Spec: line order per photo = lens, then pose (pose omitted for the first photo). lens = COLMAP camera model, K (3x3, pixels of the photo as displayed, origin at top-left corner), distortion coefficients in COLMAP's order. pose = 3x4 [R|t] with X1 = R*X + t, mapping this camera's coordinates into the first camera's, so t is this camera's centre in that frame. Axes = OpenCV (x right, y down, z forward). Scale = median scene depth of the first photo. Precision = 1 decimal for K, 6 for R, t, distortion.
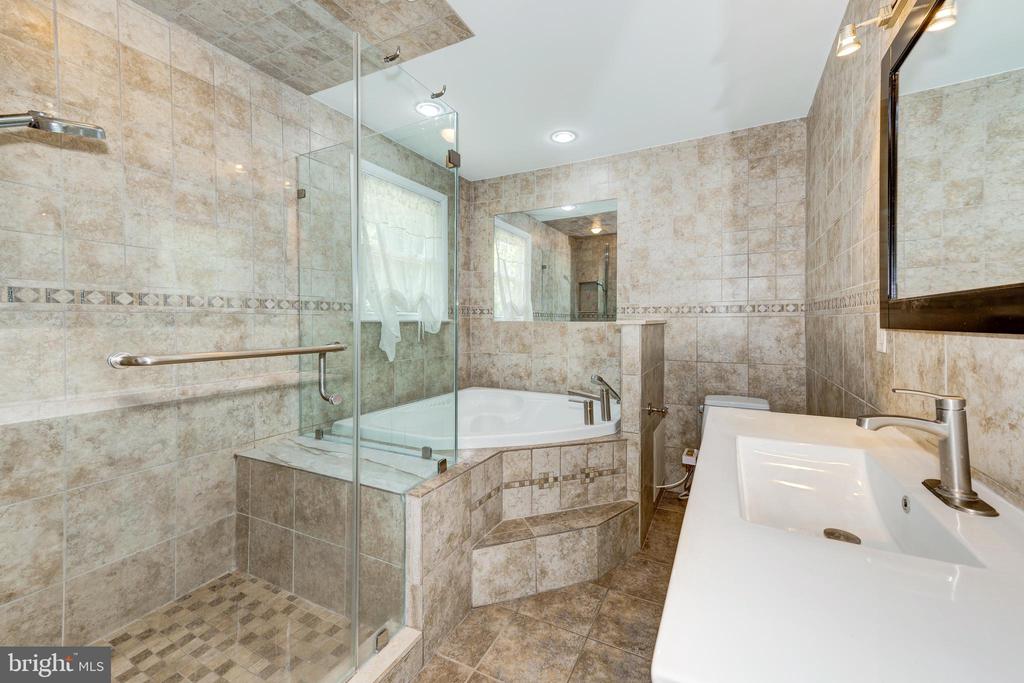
lens RADIAL K [[413.6, 0, 526.8], [0, 413.6, 324.1], [0, 0, 1]] dist [0.020277, 0.000017]
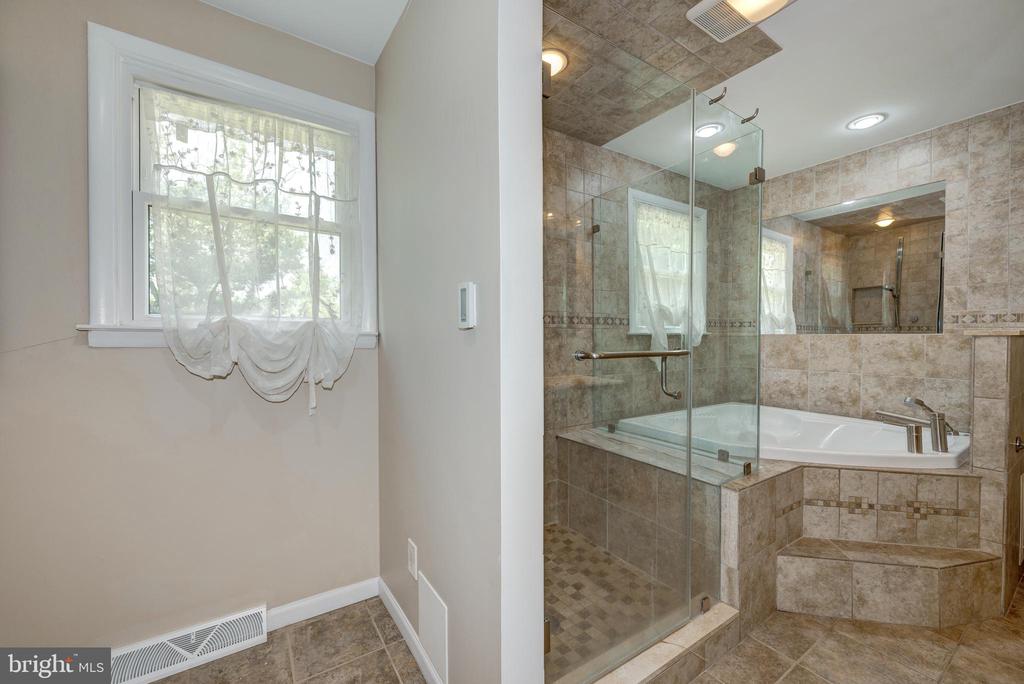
lens RADIAL K [[413.2, 0, 507.3], [0, 413.2, 343.4], [0, 0, 1]] dist [0.001349, 0.000508]
pose [[0.865036, 0.006166, -0.501673, -0.157869], [-0.001272, 0.999948, 0.010096, 0.008483], [0.501709, -0.008095, 0.864999, -0.170516]]
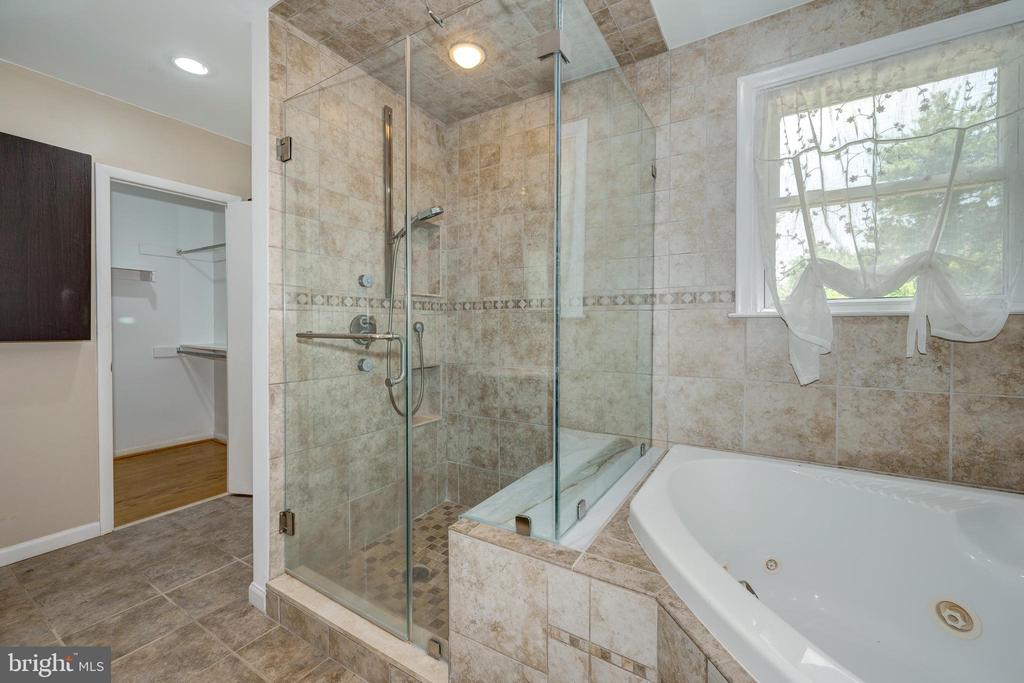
lens RADIAL K [[406.5, 0, 509.6], [0, 406.5, 332.0], [0, 0, 1]] dist [-0.000235, -0.000002]
pose [[-0.088261, 0.014912, -0.995986, 0.339247], [-0.005090, 0.999868, 0.015422, 0.012122], [0.996084, 0.006430, -0.088173, 0.772219]]
